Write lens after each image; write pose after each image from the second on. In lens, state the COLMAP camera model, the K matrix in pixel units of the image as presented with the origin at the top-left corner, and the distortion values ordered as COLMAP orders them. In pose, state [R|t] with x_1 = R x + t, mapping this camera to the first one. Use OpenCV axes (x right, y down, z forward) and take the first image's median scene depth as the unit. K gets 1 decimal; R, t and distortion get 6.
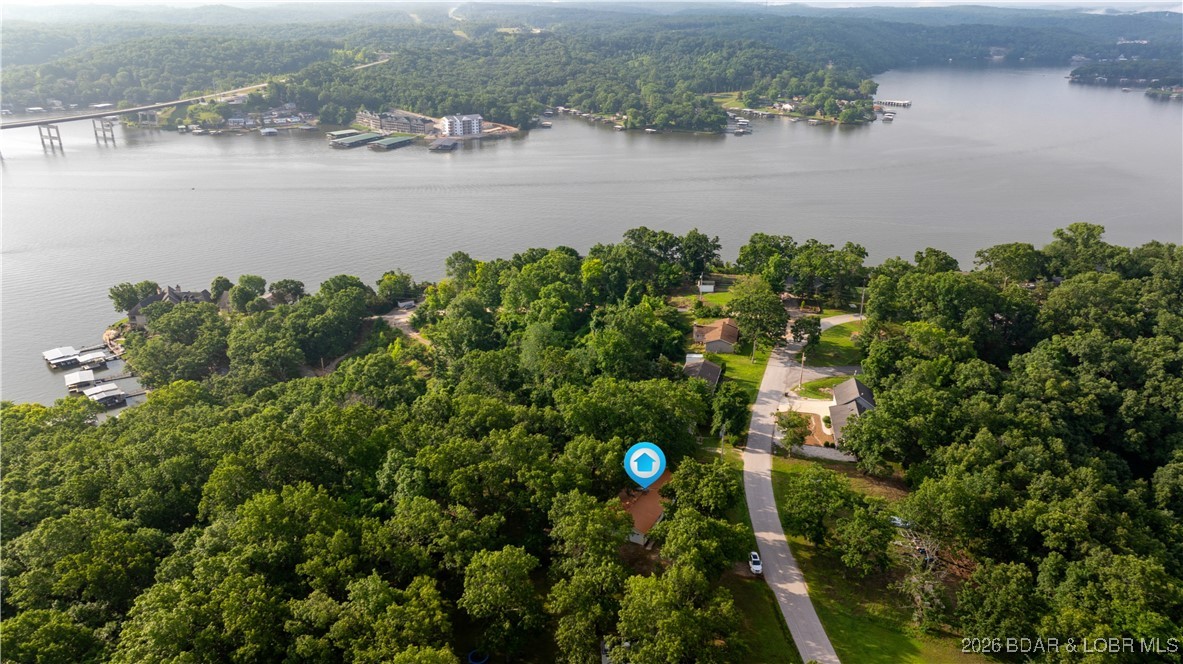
lens RADIAL K [[853.0, 0, 591.5], [0, 853.0, 332.0], [0, 0, 1]] dist [-0.038802, 0.000072]
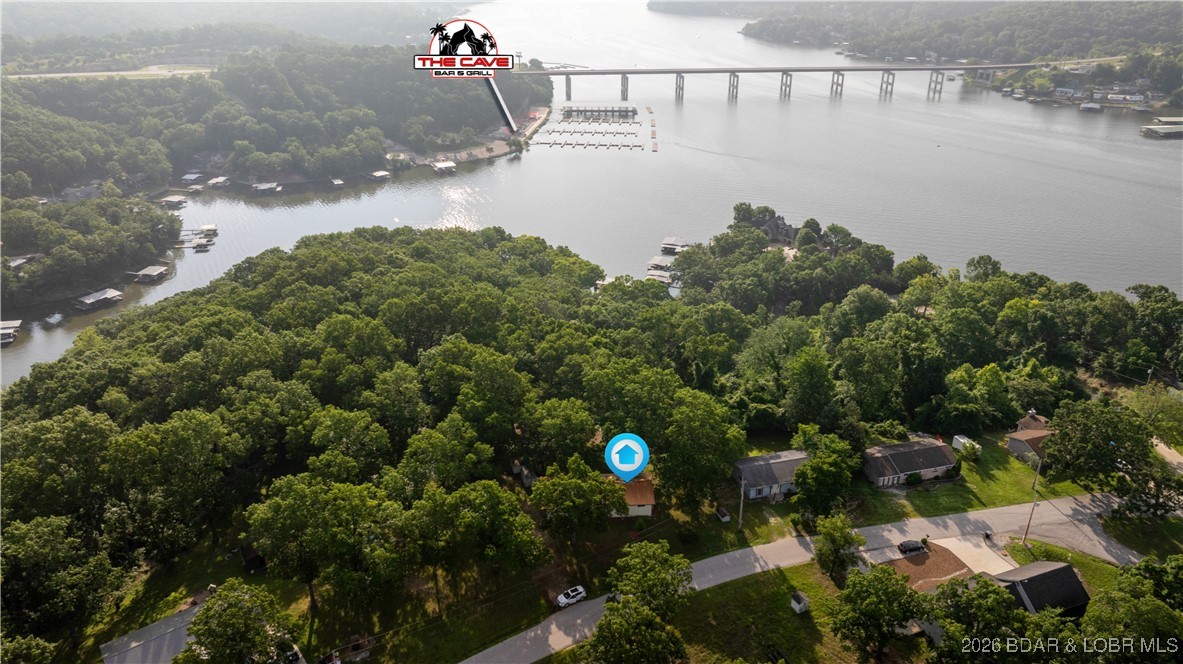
lens RADIAL K [[853.0, 0, 591.5], [0, 853.0, 332.0], [0, 0, 1]] dist [-0.038802, 0.000072]
pose [[0.422017, 0.342455, -0.839420, 0.232598], [-0.313234, 0.923968, 0.219470, -0.047054], [0.850756, 0.170315, 0.497199, 0.152934]]
